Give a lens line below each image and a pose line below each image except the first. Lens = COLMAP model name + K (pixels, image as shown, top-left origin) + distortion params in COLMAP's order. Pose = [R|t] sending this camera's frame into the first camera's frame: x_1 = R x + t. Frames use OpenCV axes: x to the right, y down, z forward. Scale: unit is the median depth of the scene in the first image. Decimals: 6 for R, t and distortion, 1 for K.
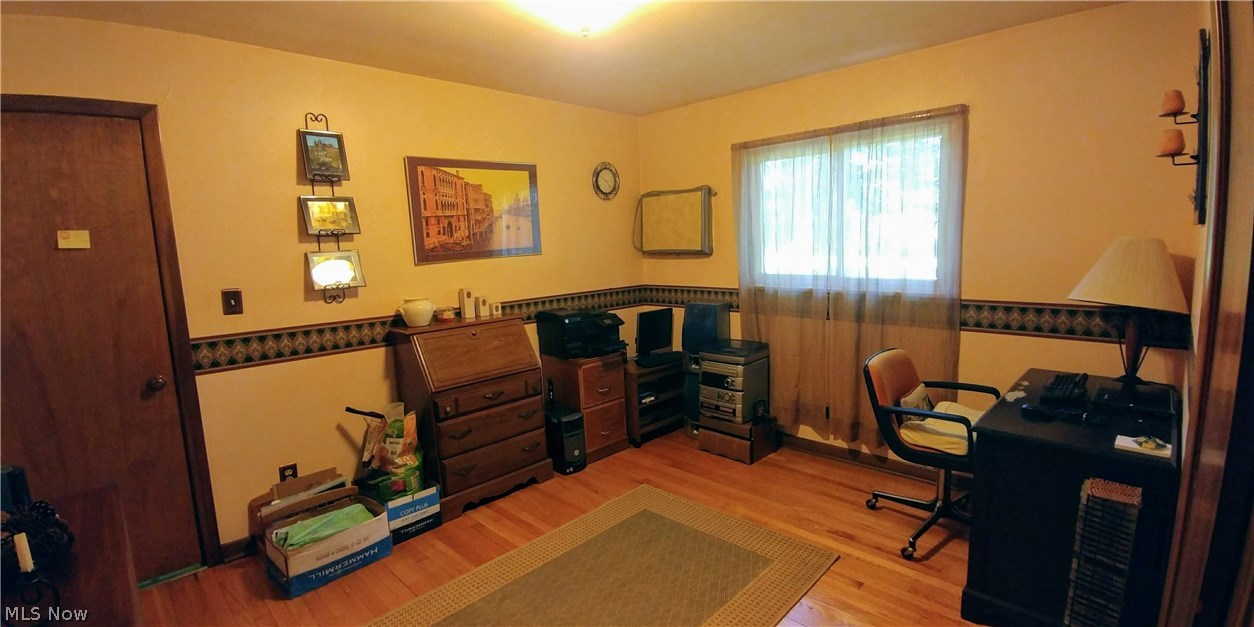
lens RADIAL K [[558.8, 0, 623.9], [0, 558.8, 314.2], [0, 0, 1]] dist [-0.002334, -0.017871]
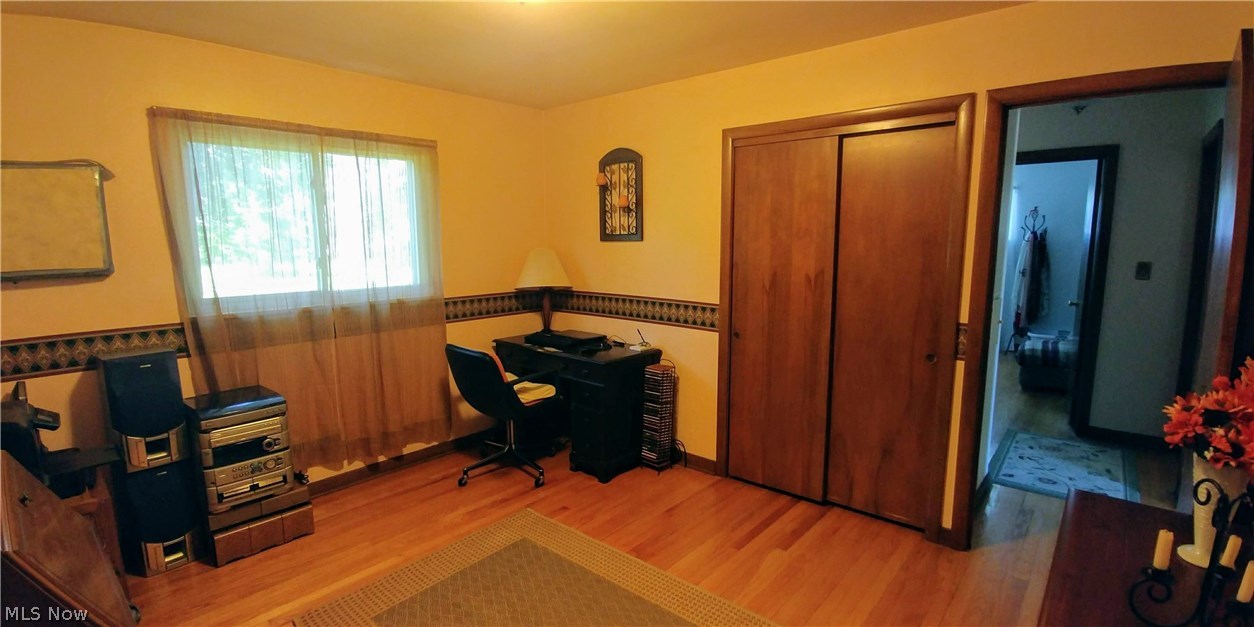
lens RADIAL K [[558.8, 0, 623.9], [0, 558.8, 314.2], [0, 0, 1]] dist [-0.002334, -0.017871]
pose [[-0.042586, -0.101699, 0.993903, -0.563409], [0.145951, 0.983501, 0.106888, -0.057054], [-0.988375, 0.149613, -0.027041, 0.559330]]
